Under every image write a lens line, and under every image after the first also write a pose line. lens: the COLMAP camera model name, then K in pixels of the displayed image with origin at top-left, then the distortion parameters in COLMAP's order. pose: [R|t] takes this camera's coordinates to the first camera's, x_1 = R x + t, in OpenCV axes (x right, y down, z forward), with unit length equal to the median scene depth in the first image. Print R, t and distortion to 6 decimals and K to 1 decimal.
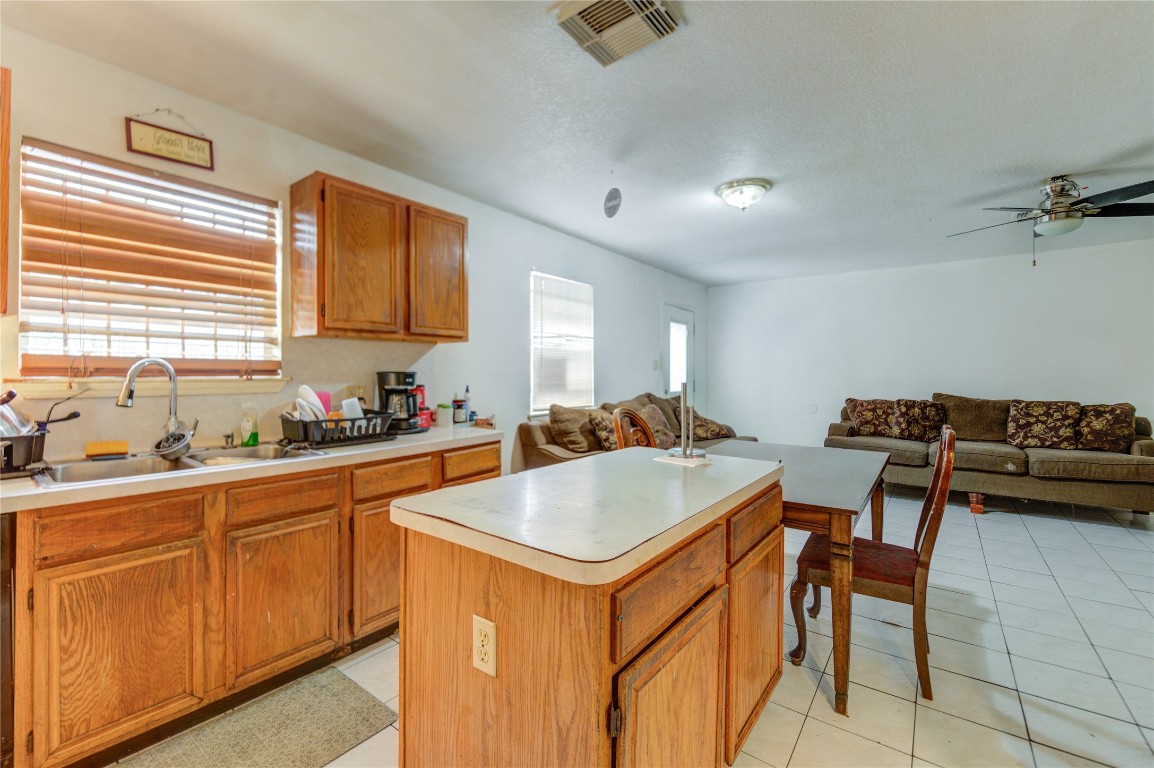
lens RADIAL K [[487.5, 0, 571.1], [0, 487.5, 376.3], [0, 0, 1]] dist [-0.011385, -0.000186]
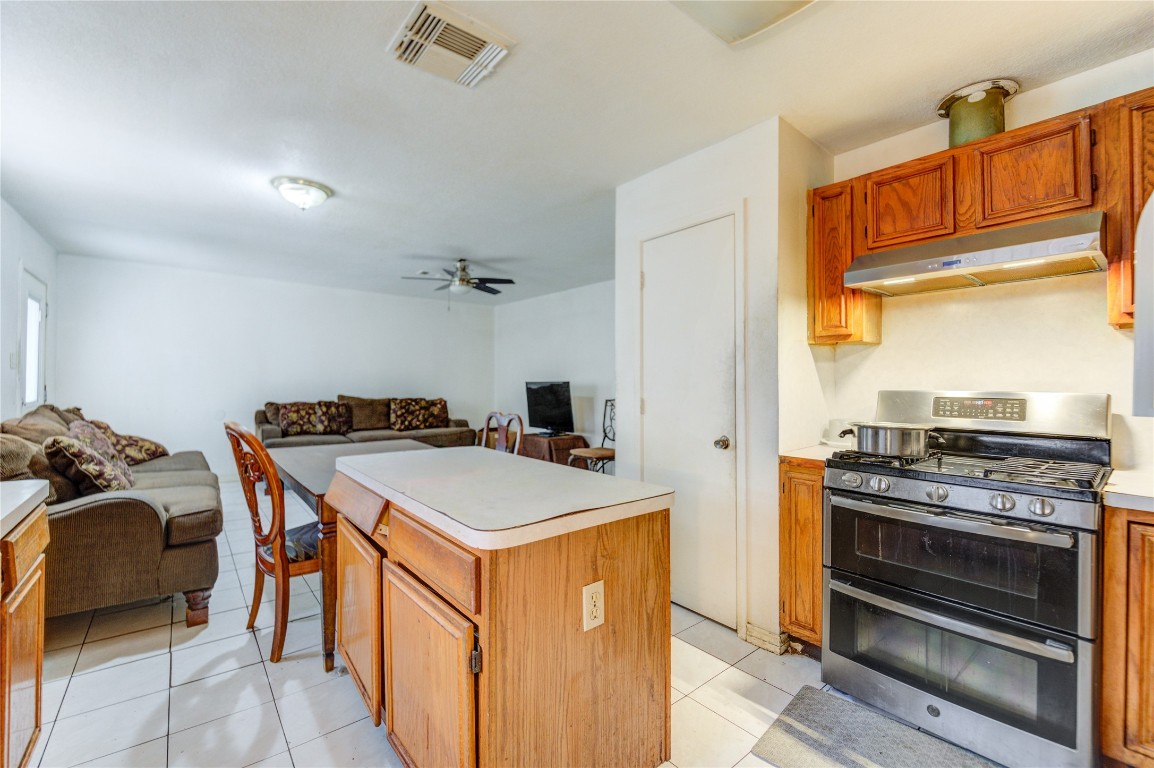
lens RADIAL K [[474.1, 0, 567.4], [0, 474.1, 378.6], [0, 0, 1]] dist [-0.006982, -0.000099]
pose [[0.229955, 0.008476, 0.973164, -0.333992], [-0.004558, 0.999960, -0.007632, 0.000859], [-0.973191, -0.002681, 0.229984, 0.199211]]
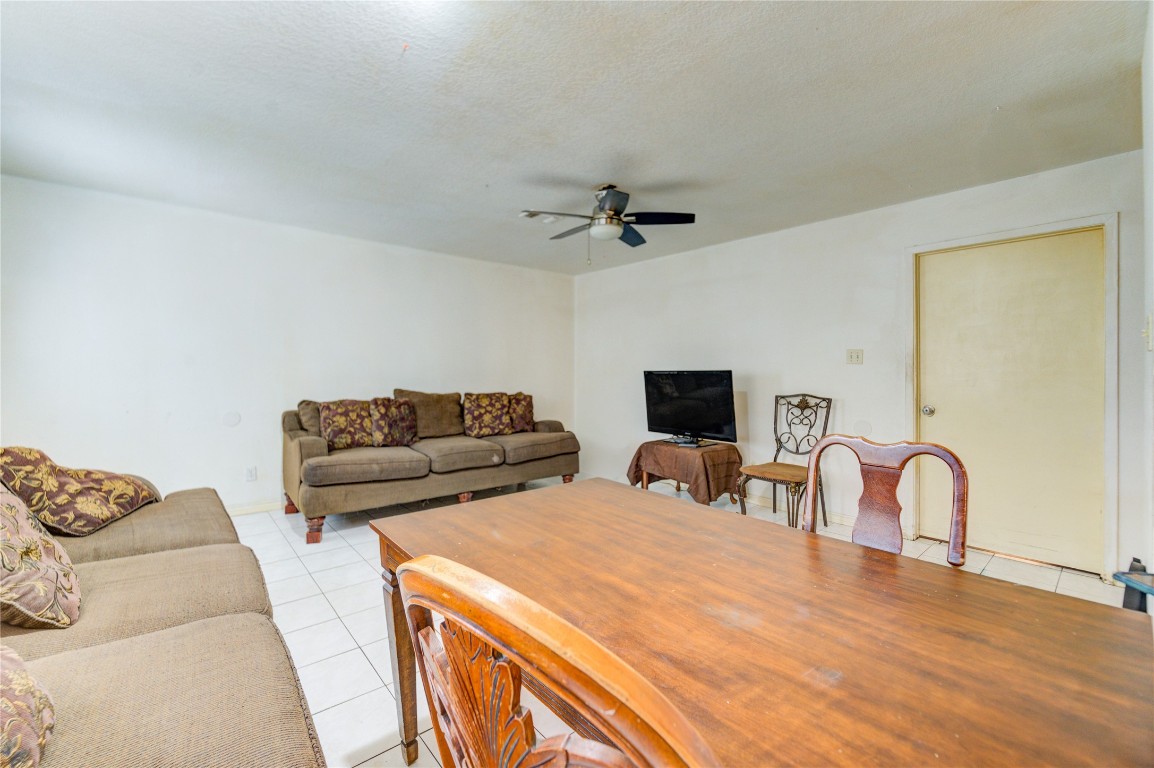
lens RADIAL K [[468.7, 0, 570.9], [0, 468.7, 372.2], [0, 0, 1]] dist [-0.013843, -0.000067]
pose [[0.205469, -0.001752, 0.978662, -0.026594], [-0.004338, 0.999987, 0.002701, 0.000490], [-0.978654, -0.004800, 0.205459, 0.613350]]
